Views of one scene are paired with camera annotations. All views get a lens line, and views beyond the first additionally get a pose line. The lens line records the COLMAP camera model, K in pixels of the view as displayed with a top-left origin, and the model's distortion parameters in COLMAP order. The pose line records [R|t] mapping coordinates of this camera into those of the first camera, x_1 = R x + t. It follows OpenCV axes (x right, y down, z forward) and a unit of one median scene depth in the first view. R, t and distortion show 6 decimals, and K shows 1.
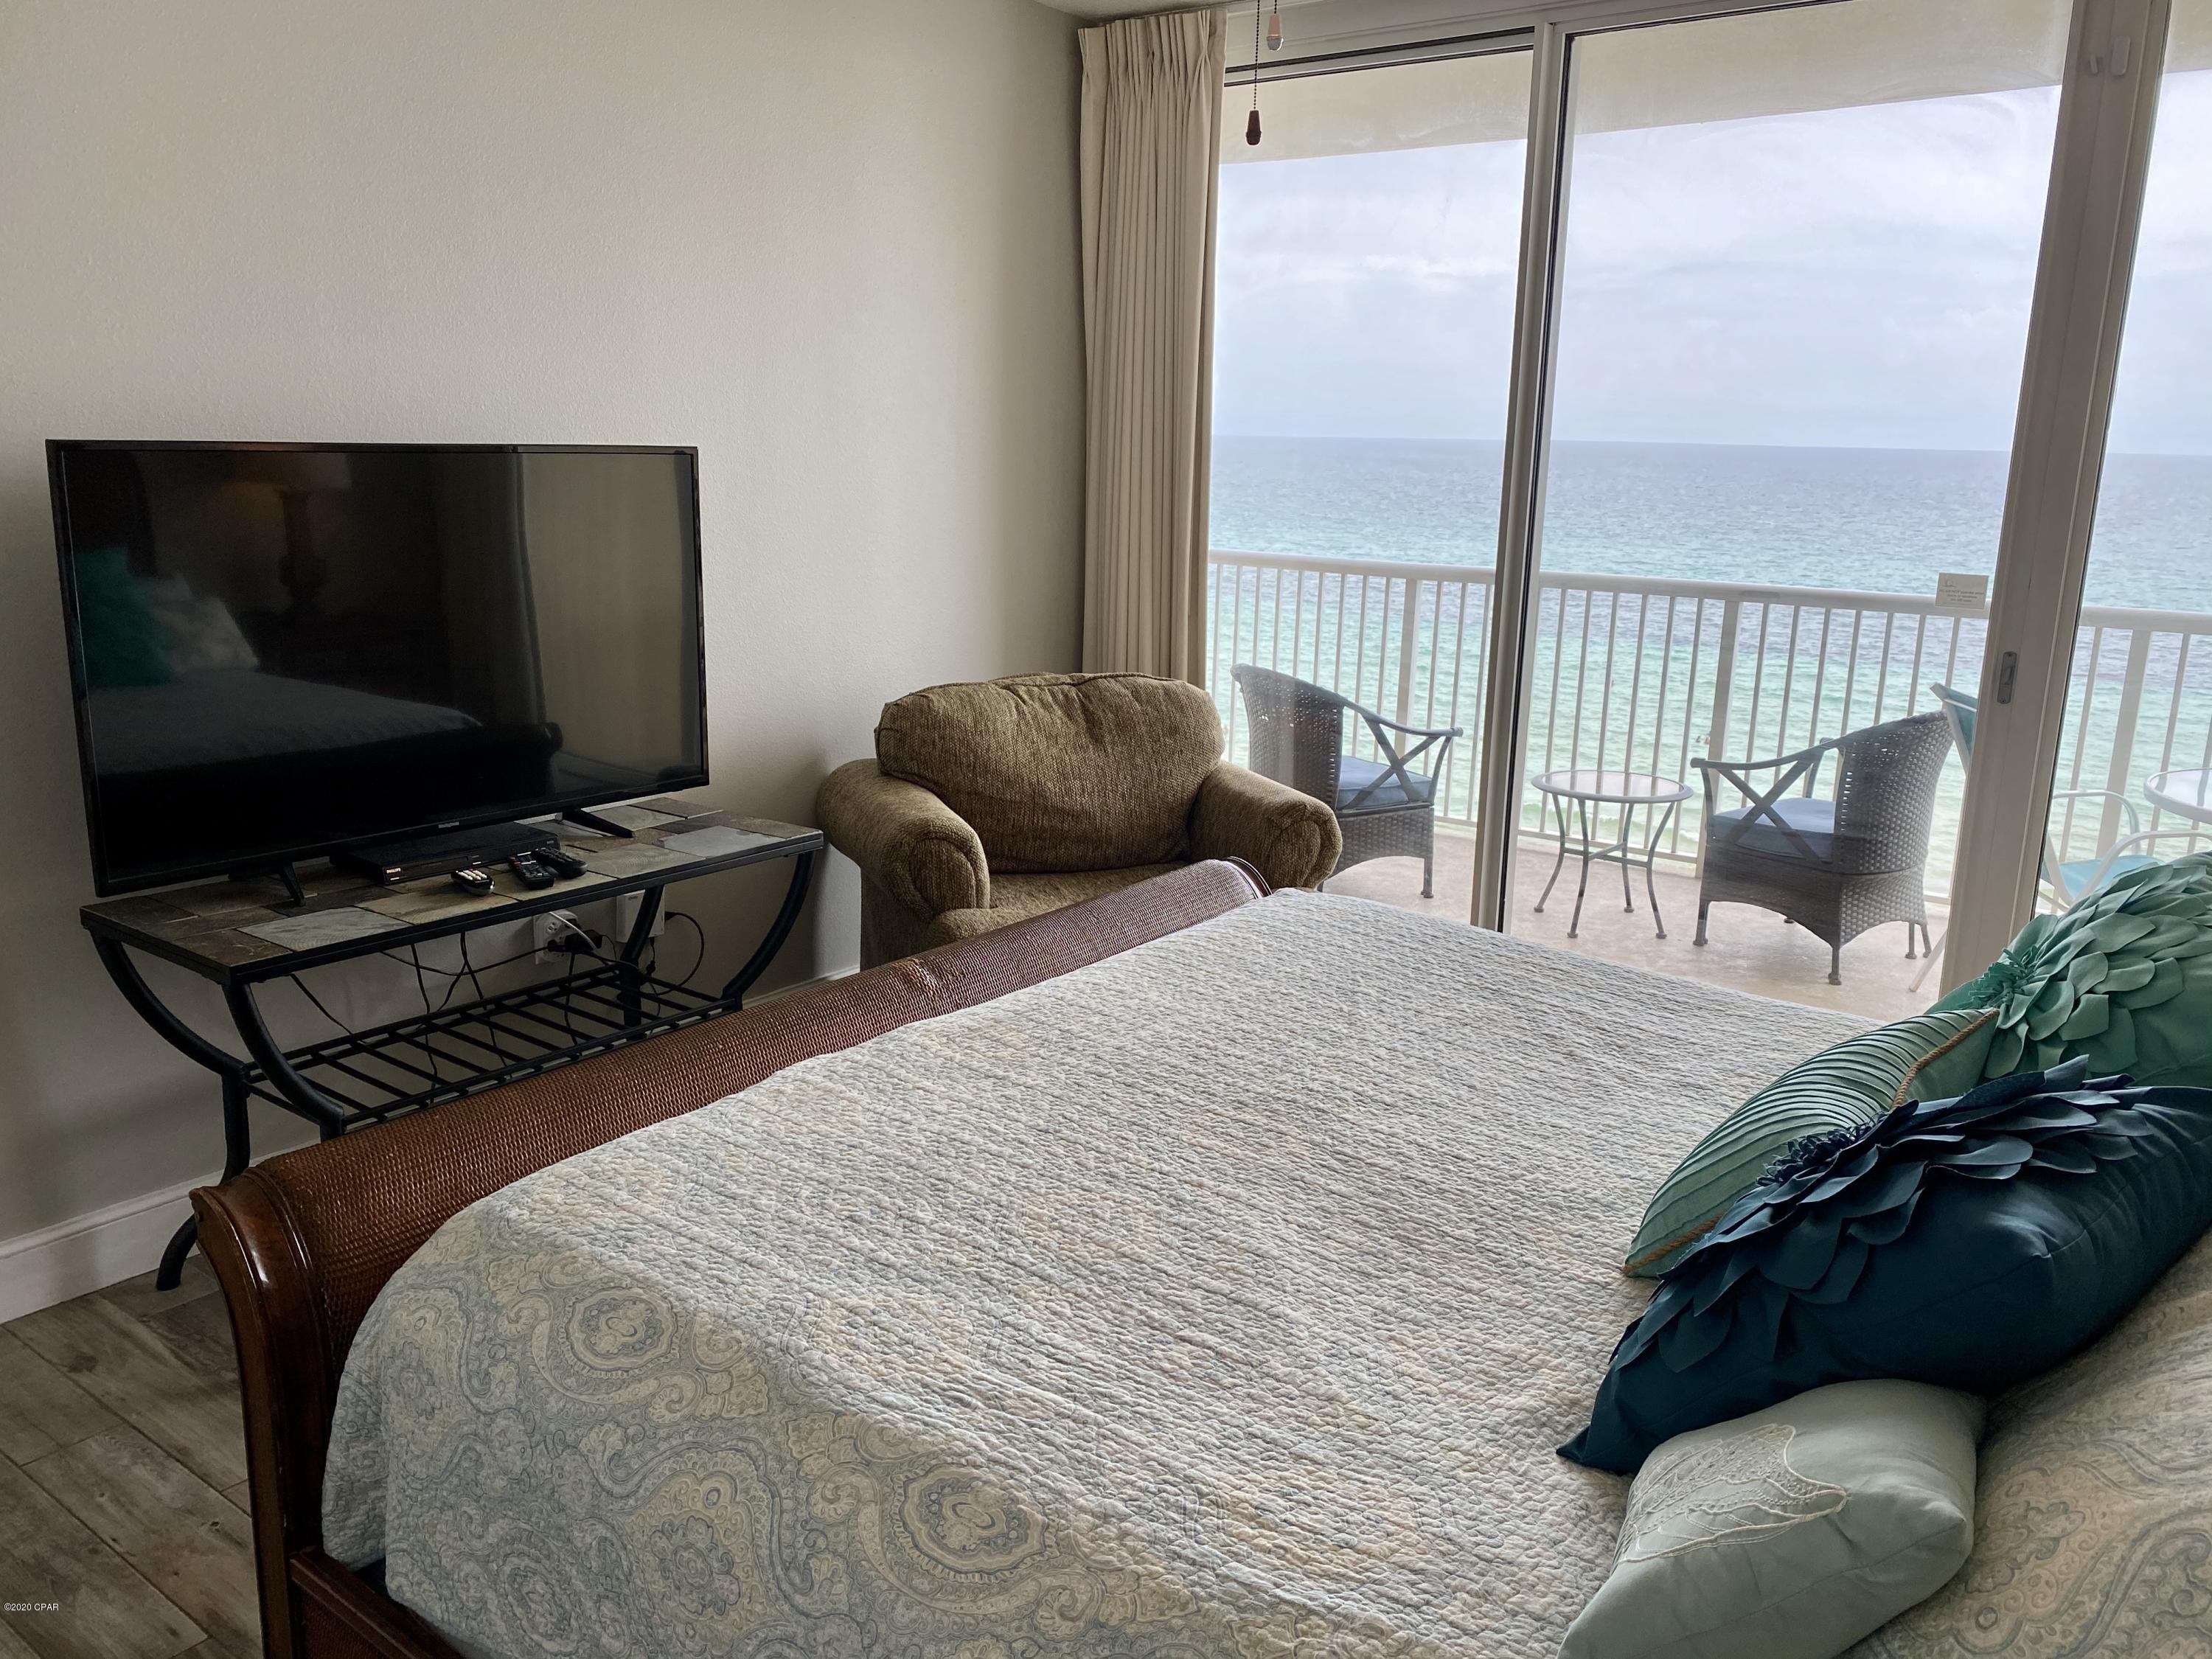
lens RADIAL K [[1708.1, 0, 1099.4], [0, 1708.1, 817.4], [0, 0, 1]] dist [0.091606, -0.141716]
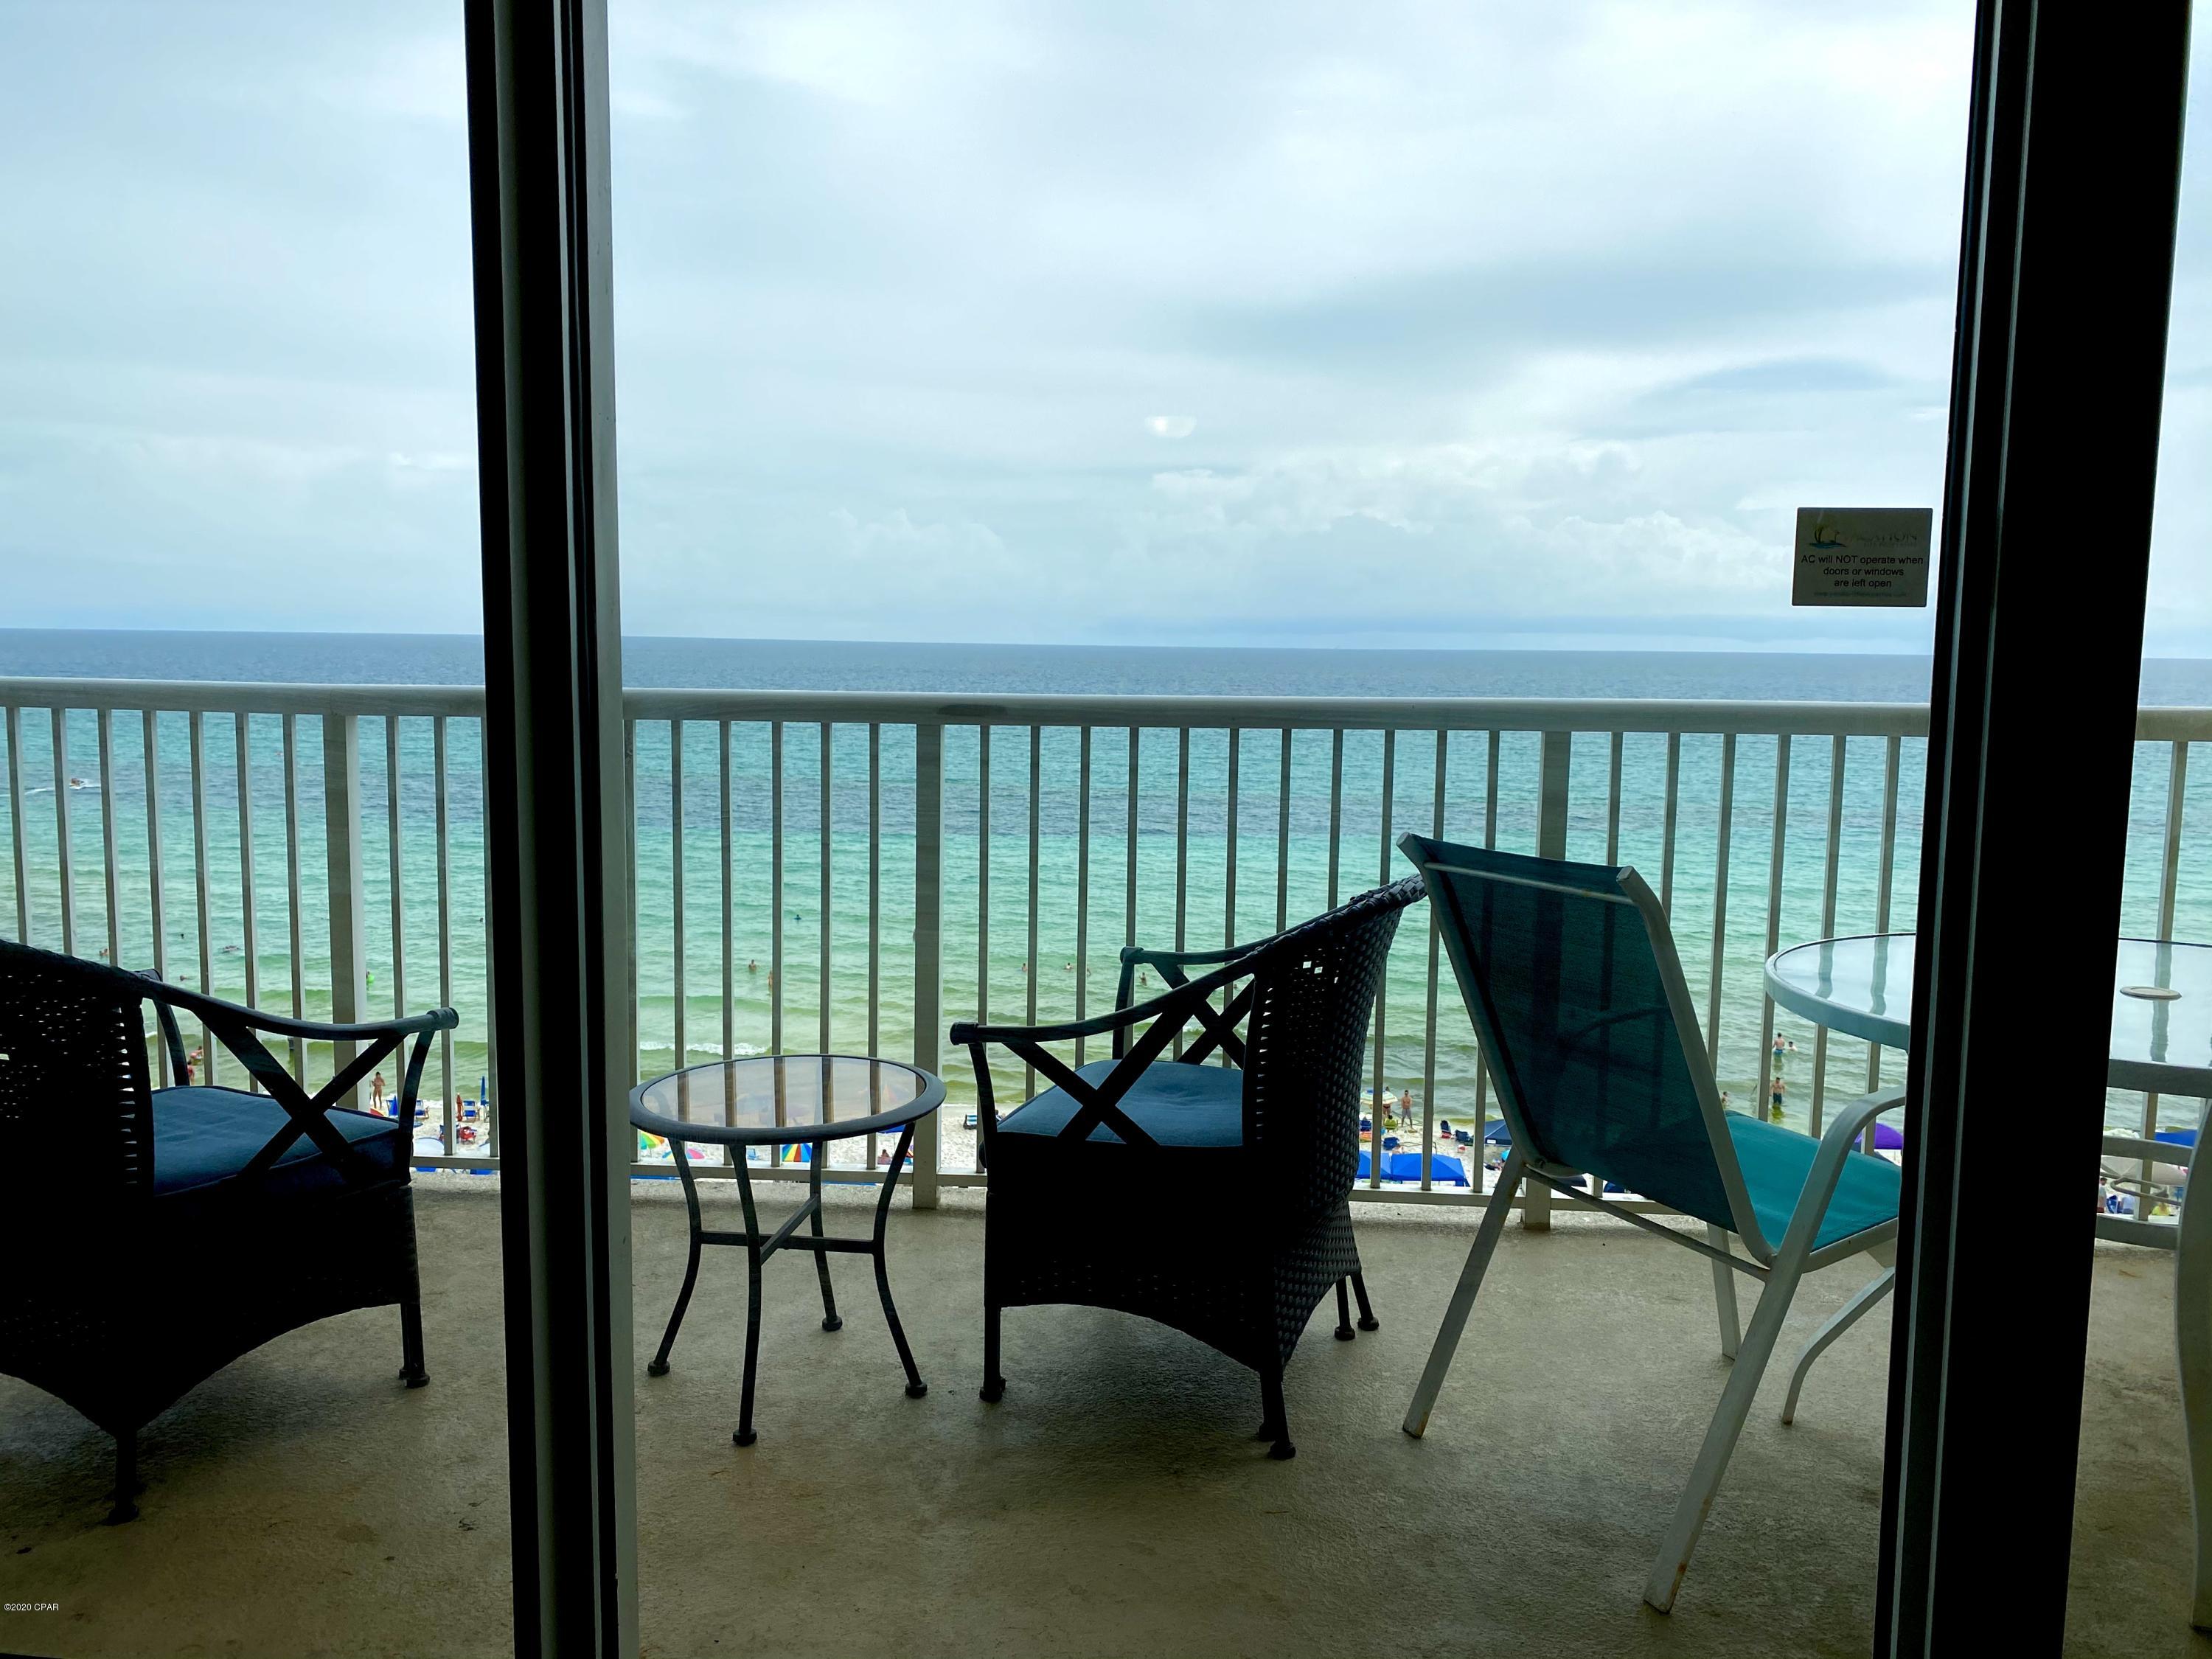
lens RADIAL K [[1708.1, 0, 1099.4], [0, 1708.1, 817.4], [0, 0, 1]] dist [0.091606, -0.141716]
pose [[0.848553, -0.067043, 0.524845, 0.120314], [0.129012, 0.988218, -0.082348, -0.043774], [-0.513141, 0.137588, 0.847205, 0.520456]]
